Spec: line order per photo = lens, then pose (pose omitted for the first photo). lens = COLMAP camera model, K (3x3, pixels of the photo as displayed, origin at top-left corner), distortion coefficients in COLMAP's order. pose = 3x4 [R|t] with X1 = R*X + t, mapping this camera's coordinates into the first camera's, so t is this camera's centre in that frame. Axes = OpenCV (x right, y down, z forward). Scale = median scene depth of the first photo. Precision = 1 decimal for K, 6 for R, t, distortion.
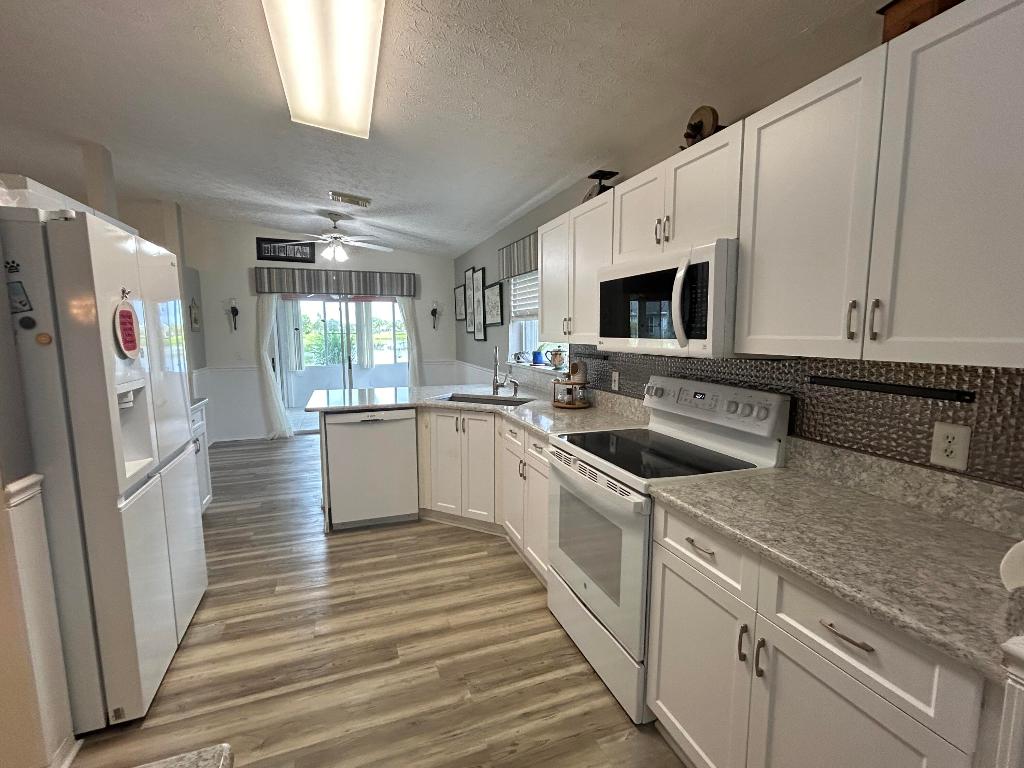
lens RADIAL K [[456.7, 0, 512.0], [0, 456.7, 384.0], [0, 0, 1]] dist [0.003814, 0.000504]
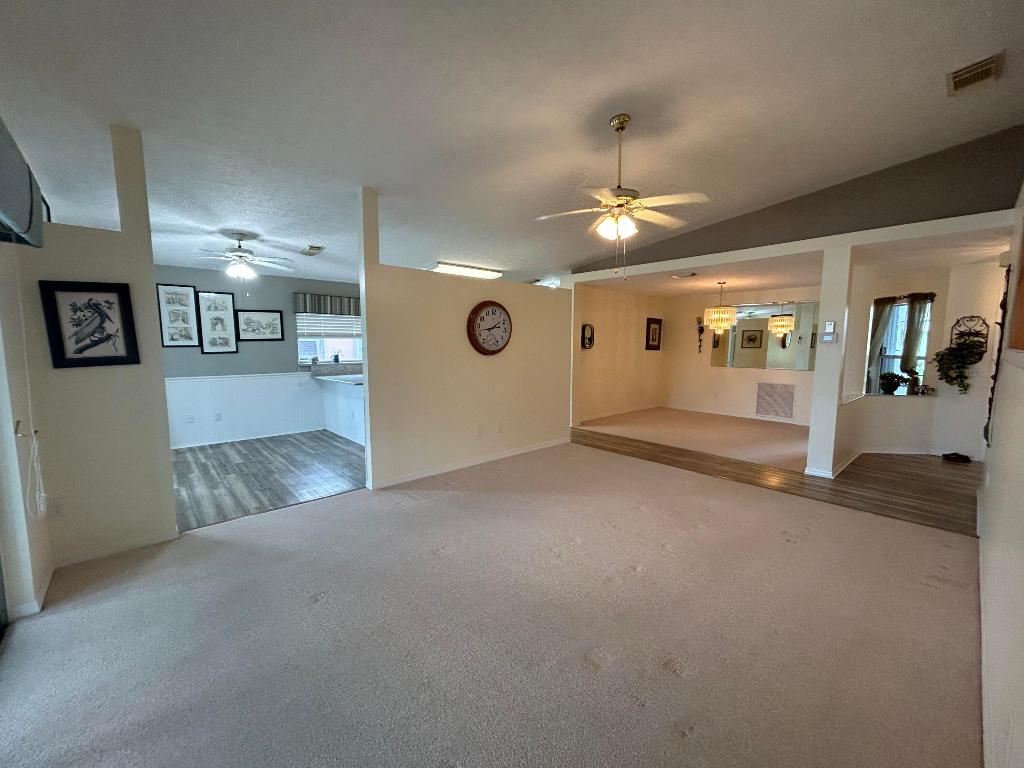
lens RADIAL K [[413.5, 0, 509.7], [0, 413.5, 382.8], [0, 0, 1]] dist [-0.004130, -0.000342]
pose [[-0.359236, -0.084839, 0.929383, -2.496460], [0.110792, 0.984940, 0.132735, -0.145914], [-0.926647, 0.150652, -0.344426, 1.310273]]
